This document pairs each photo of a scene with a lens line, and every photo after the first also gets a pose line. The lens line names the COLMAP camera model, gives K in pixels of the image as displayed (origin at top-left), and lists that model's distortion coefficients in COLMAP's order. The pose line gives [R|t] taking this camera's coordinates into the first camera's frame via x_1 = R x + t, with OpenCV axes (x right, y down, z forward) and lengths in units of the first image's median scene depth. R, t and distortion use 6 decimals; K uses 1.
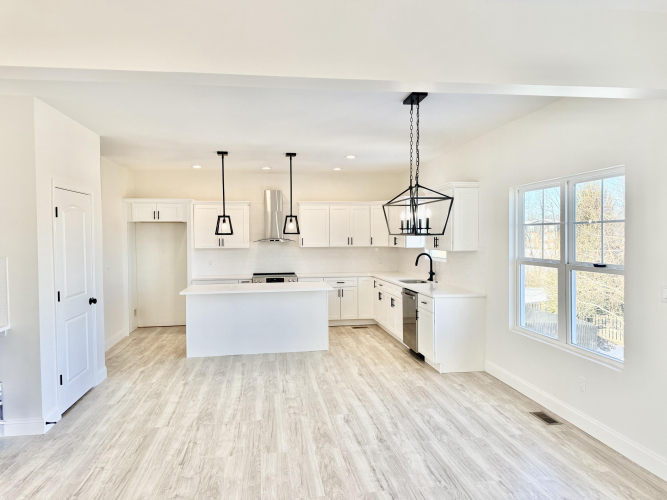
lens RADIAL K [[469.7, 0, 330.6], [0, 469.7, 246.5], [0, 0, 1]] dist [0.054966, -0.043364]
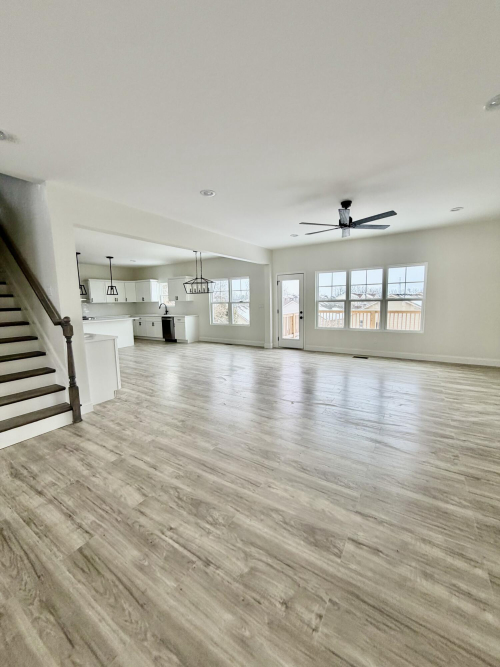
lens RADIAL K [[265.7, 0, 250.0], [0, 265.7, 333.9], [0, 0, 1]] dist [-0.003815, 0.002288]
pose [[0.656828, -0.102010, 0.747109, -0.788267], [0.032724, 0.993730, 0.106913, 0.054426], [-0.753330, -0.045775, 0.656048, -0.377261]]
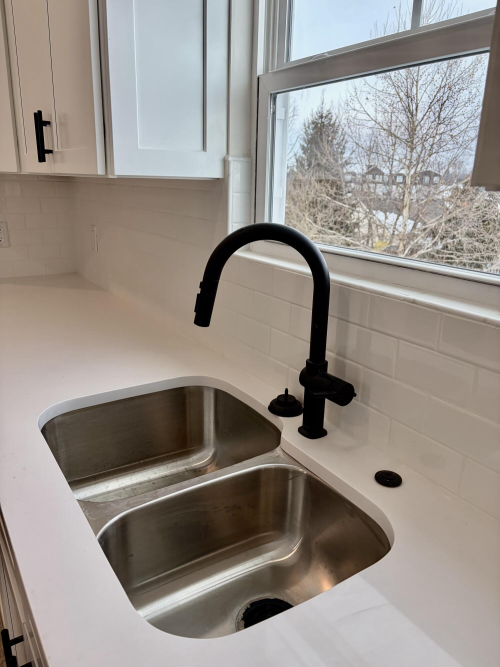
lens RADIAL K [[505.2, 0, 252.1], [0, 505.2, 332.5], [0, 0, 1]] dist [0.042924, -0.031667]
pose [[0.909877, -0.105761, 0.401171, 0.196570], [-0.014737, 0.958113, 0.286011, 0.003667], [-0.414616, -0.266147, 0.870206, 1.239688]]
